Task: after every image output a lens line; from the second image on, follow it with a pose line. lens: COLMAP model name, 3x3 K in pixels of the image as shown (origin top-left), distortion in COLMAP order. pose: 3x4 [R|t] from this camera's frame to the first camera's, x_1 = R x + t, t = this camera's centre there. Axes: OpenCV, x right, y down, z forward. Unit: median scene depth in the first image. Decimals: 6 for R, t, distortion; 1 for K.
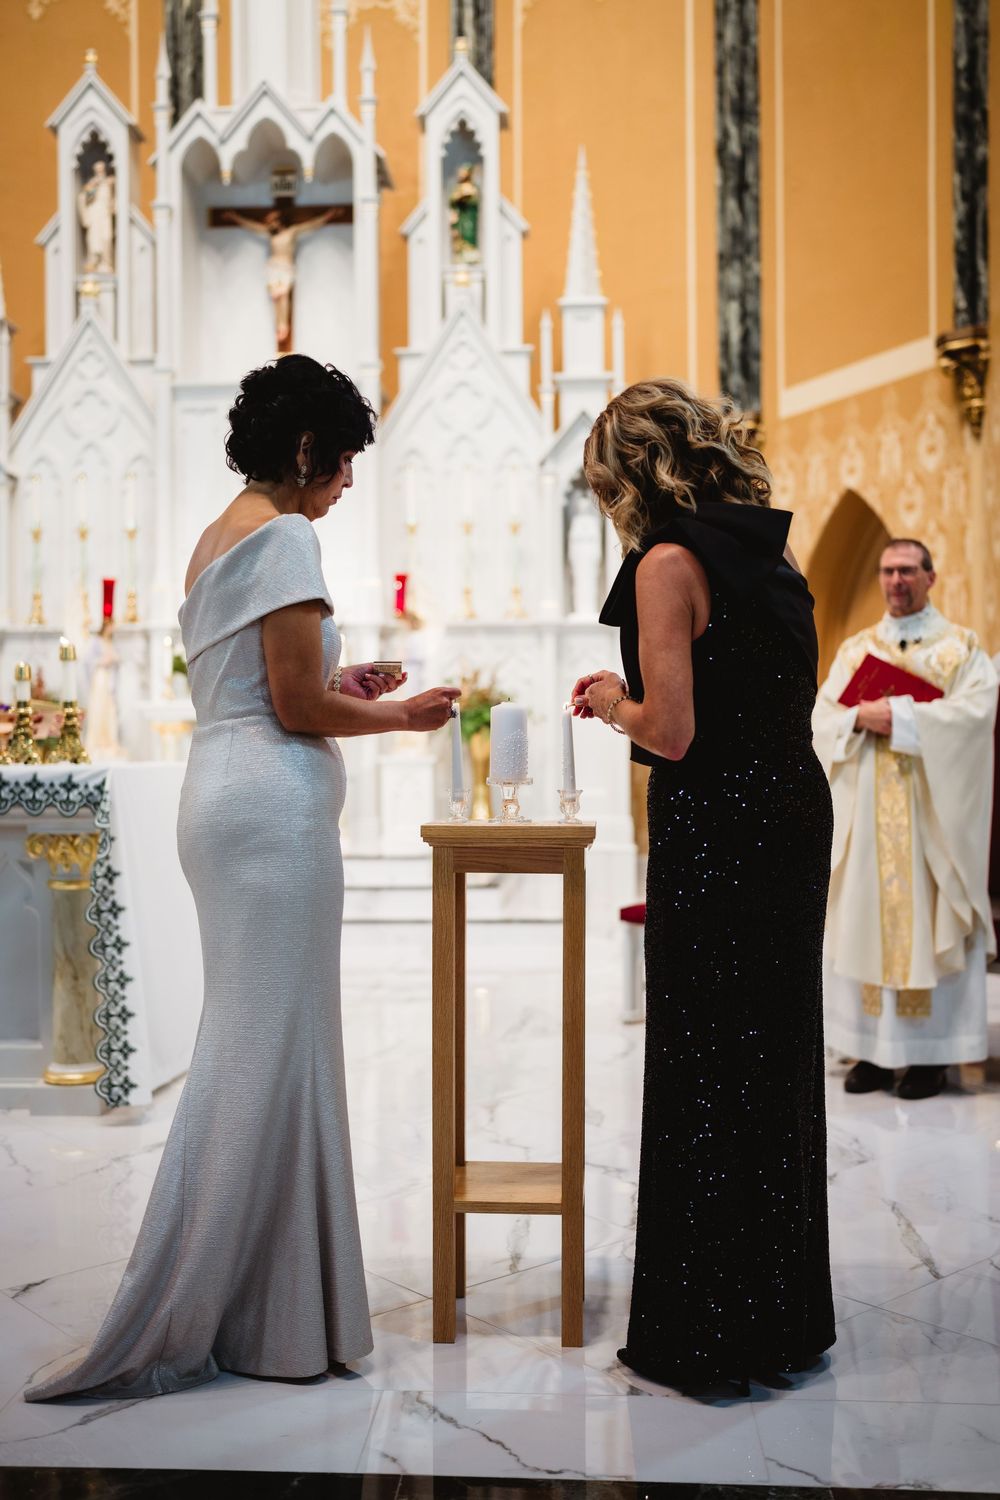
lens RADIAL K [[1470.6, 0, 499.4], [0, 1470.6, 754.9], [0, 0, 1]] dist [-0.051114, 0.161617]
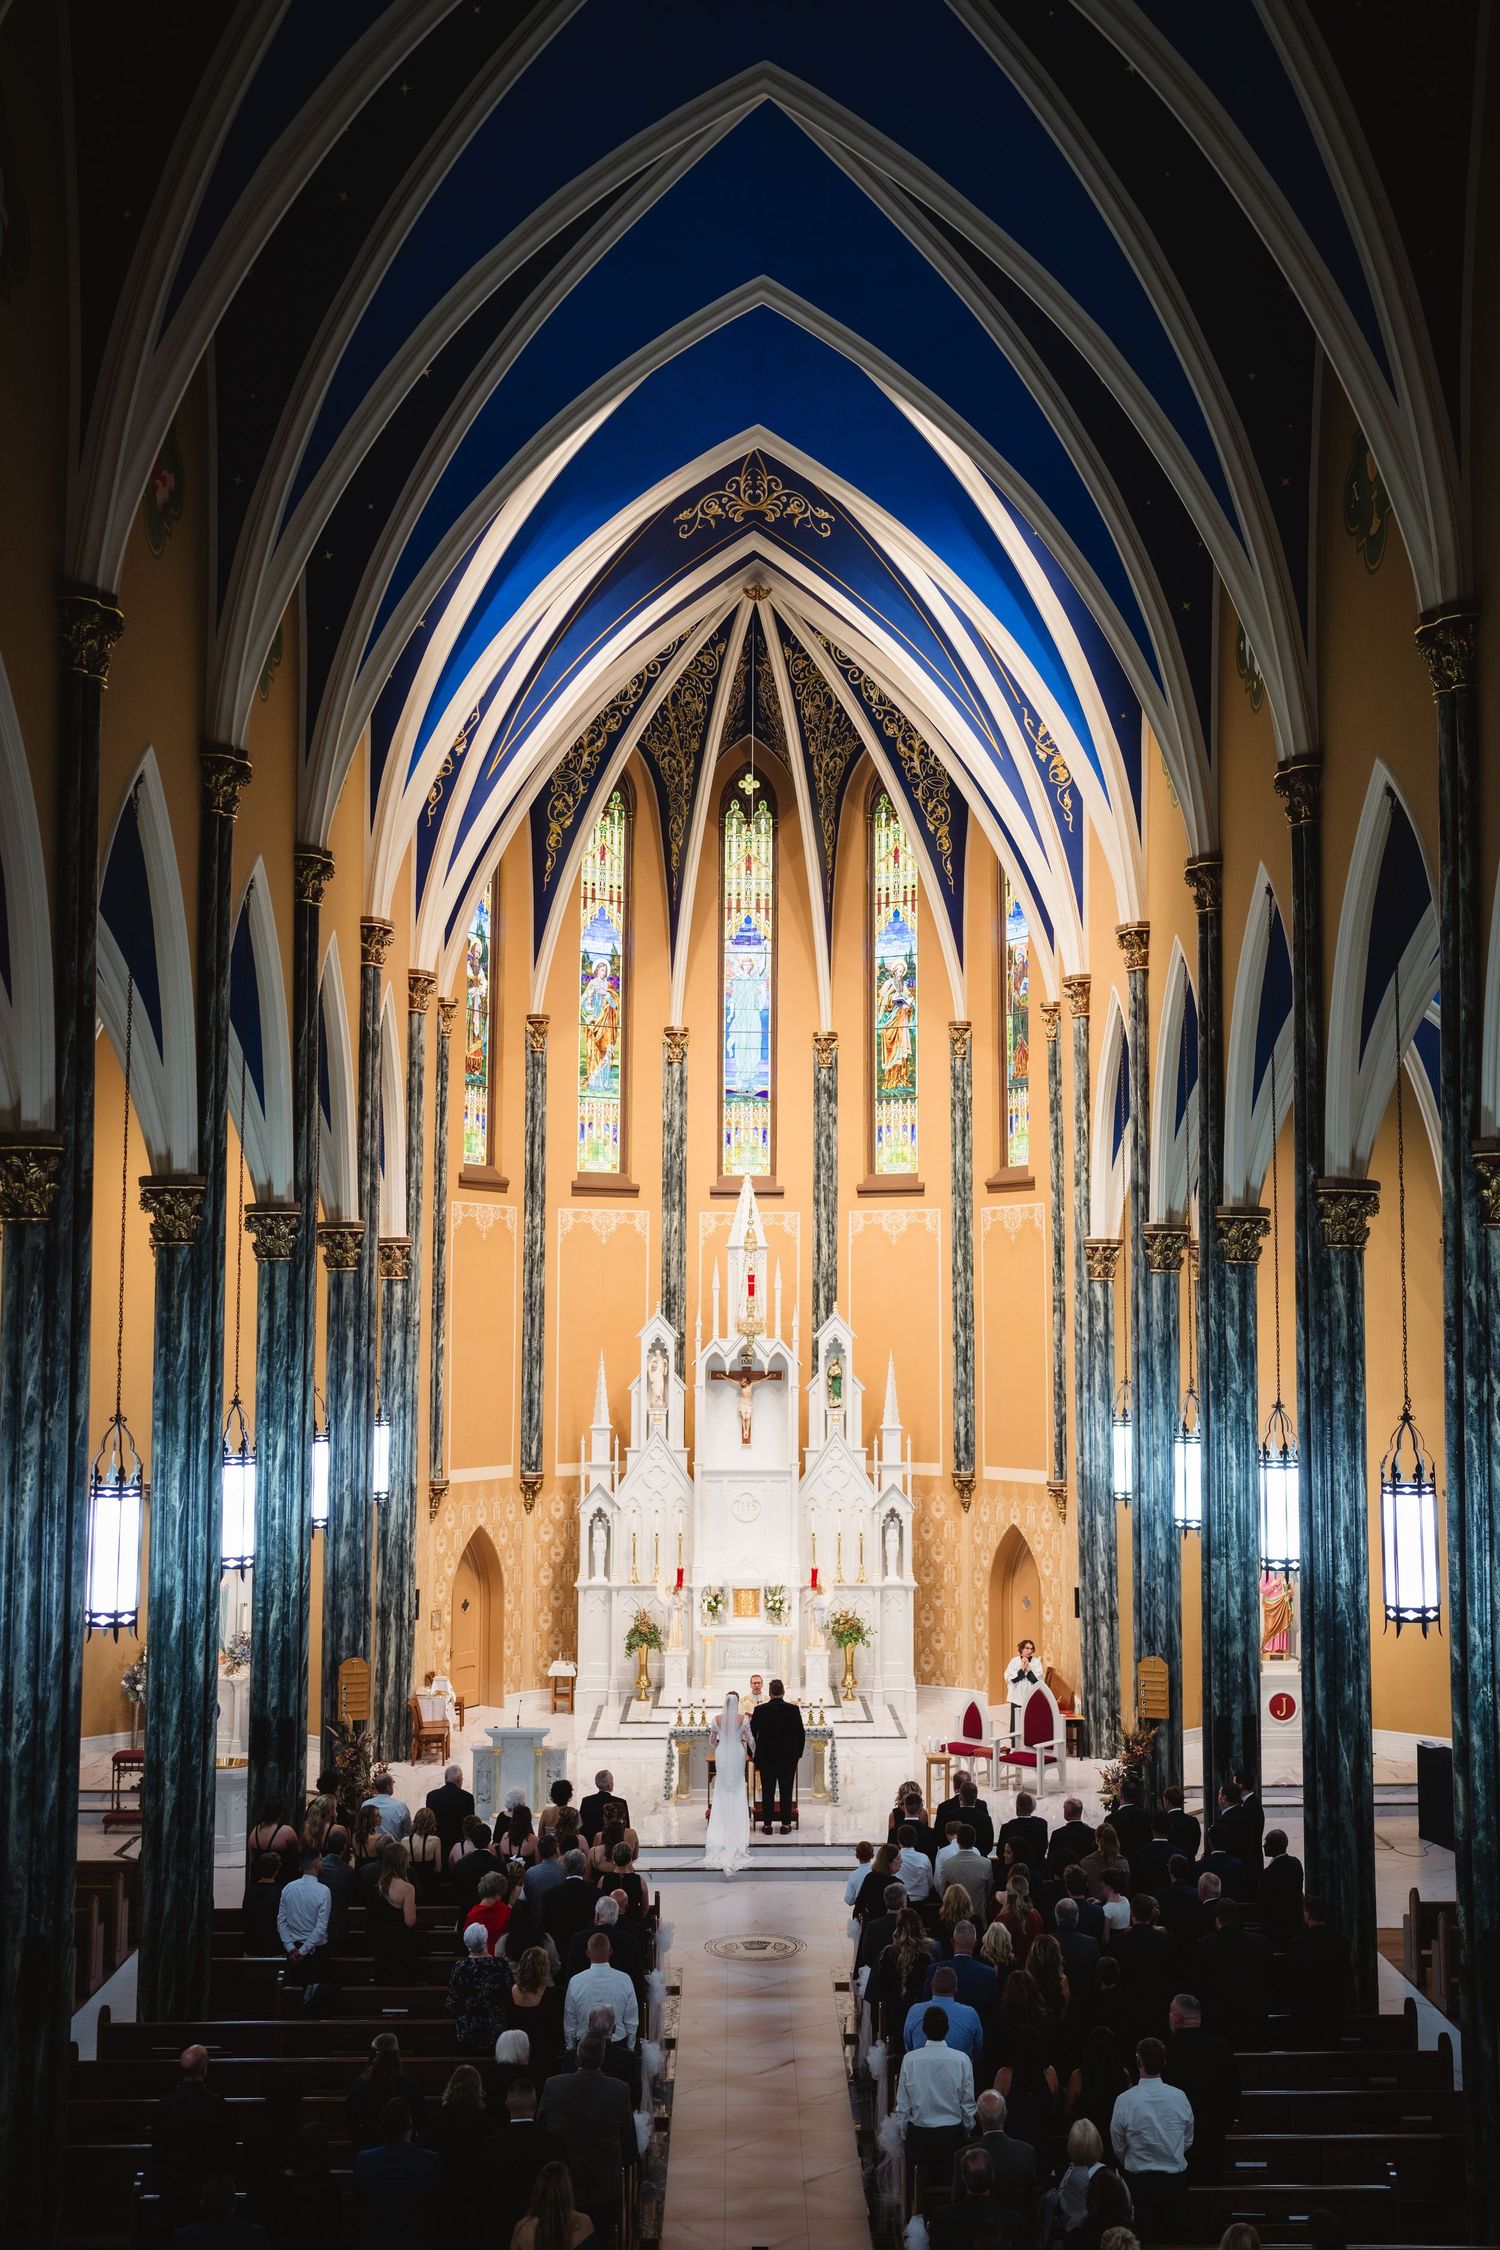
lens RADIAL K [[2206.0, 0, 749.1], [0, 2206.0, 1132.3], [0, 0, 1]] dist [-0.051114, 0.161617]
pose [[0.997581, 0.014628, 0.067960, -0.368879], [-0.008612, 0.996084, -0.087992, -0.446689], [-0.068981, 0.087194, 0.993800, -2.179167]]
